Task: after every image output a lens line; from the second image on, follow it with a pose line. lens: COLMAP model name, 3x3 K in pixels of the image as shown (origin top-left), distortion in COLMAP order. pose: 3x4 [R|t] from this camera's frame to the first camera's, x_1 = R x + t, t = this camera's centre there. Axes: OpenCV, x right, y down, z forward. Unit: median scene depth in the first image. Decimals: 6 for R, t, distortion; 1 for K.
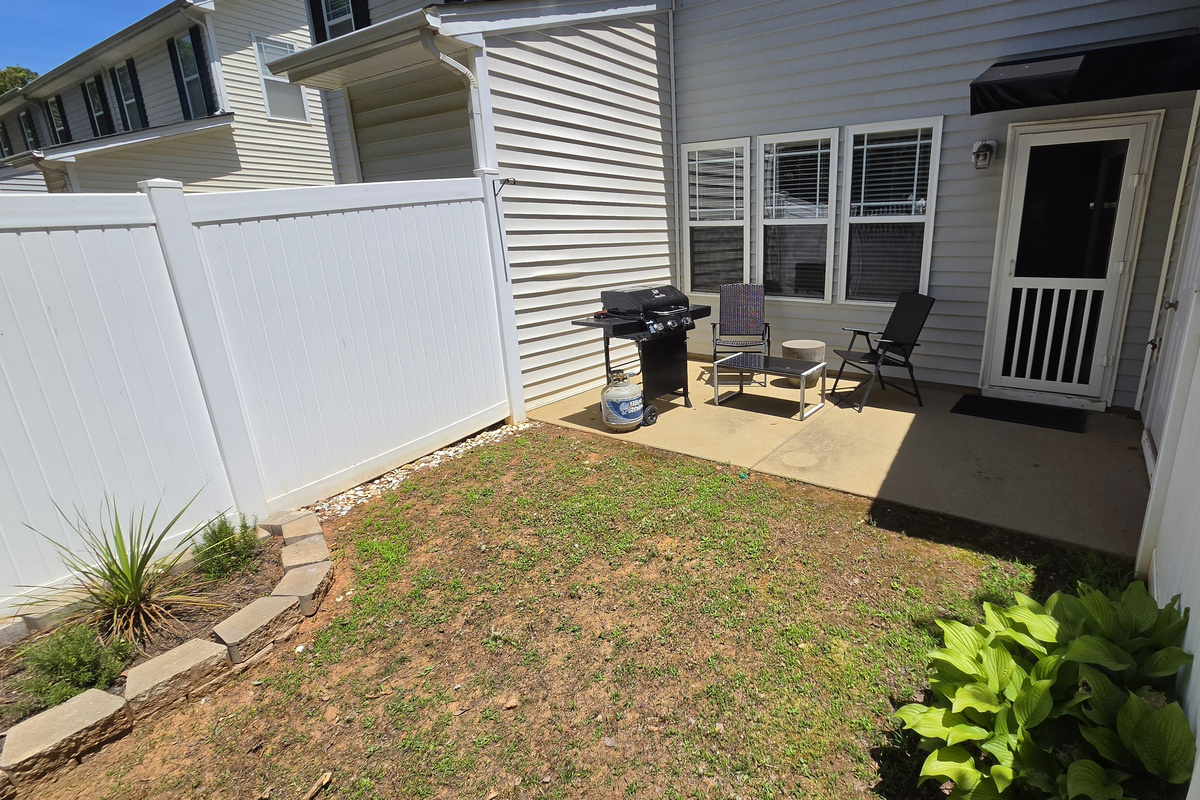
lens RADIAL K [[577.7, 0, 598.7], [0, 577.7, 386.7], [0, 0, 1]] dist [0.001470, 0.000580]
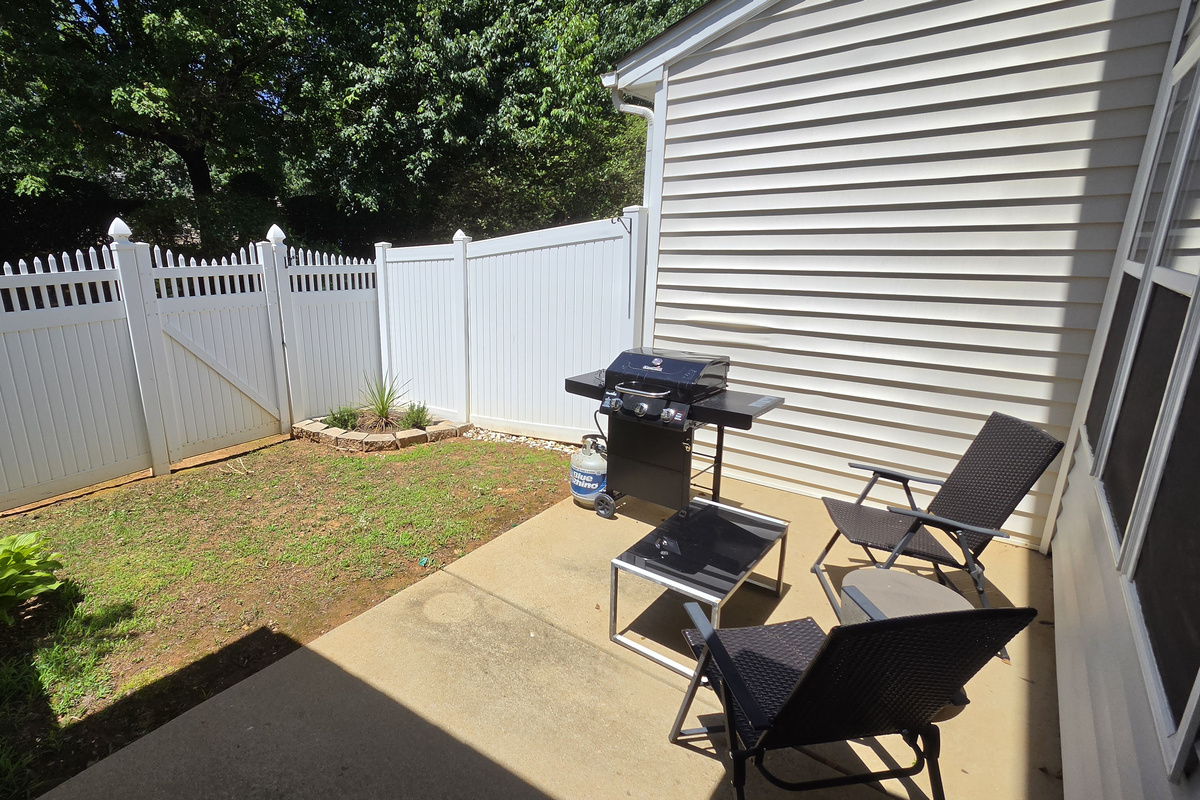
lens RADIAL K [[577.7, 0, 598.7], [0, 577.7, 386.7], [0, 0, 1]] dist [0.001470, 0.000580]
pose [[0.031614, 0.257114, -0.965864, 0.927993], [-0.249506, 0.937783, 0.241472, -0.335301], [0.967857, 0.233355, 0.093799, 0.994116]]
